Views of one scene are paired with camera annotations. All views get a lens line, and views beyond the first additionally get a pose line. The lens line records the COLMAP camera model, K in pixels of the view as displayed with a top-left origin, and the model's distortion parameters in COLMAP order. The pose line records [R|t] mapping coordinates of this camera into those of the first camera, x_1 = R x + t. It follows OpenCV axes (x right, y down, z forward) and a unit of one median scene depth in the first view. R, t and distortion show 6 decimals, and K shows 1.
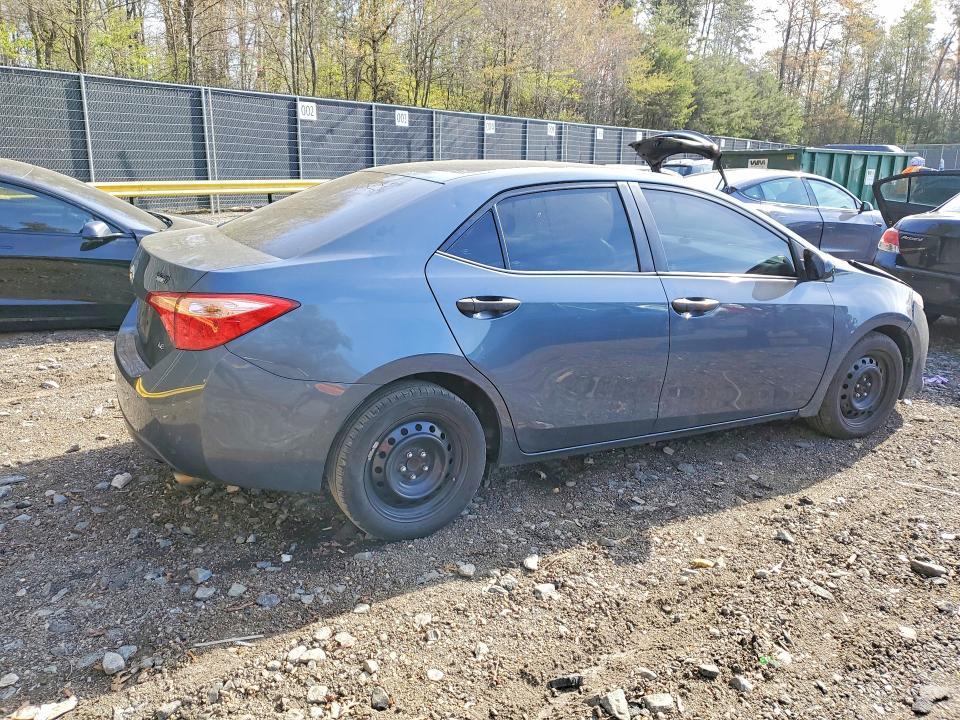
lens RADIAL K [[705.8, 0, 478.2], [0, 705.8, 358.5], [0, 0, 1]] dist [0.000969, 0.001362]
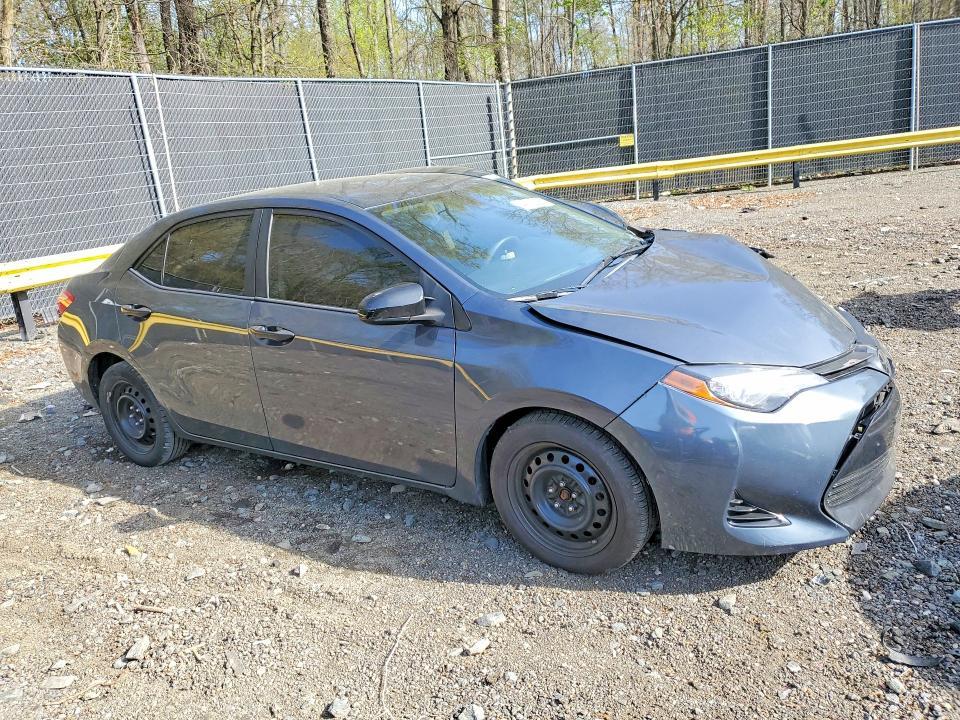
lens RADIAL K [[705.8, 0, 478.4], [0, 705.8, 361.7], [0, 0, 1]] dist [0.000969, 0.001362]
pose [[0.508320, 0.165711, -0.845074, 0.170268], [-0.109106, 0.985796, 0.127677, -0.025620], [0.854229, 0.027302, 0.519180, 0.096553]]
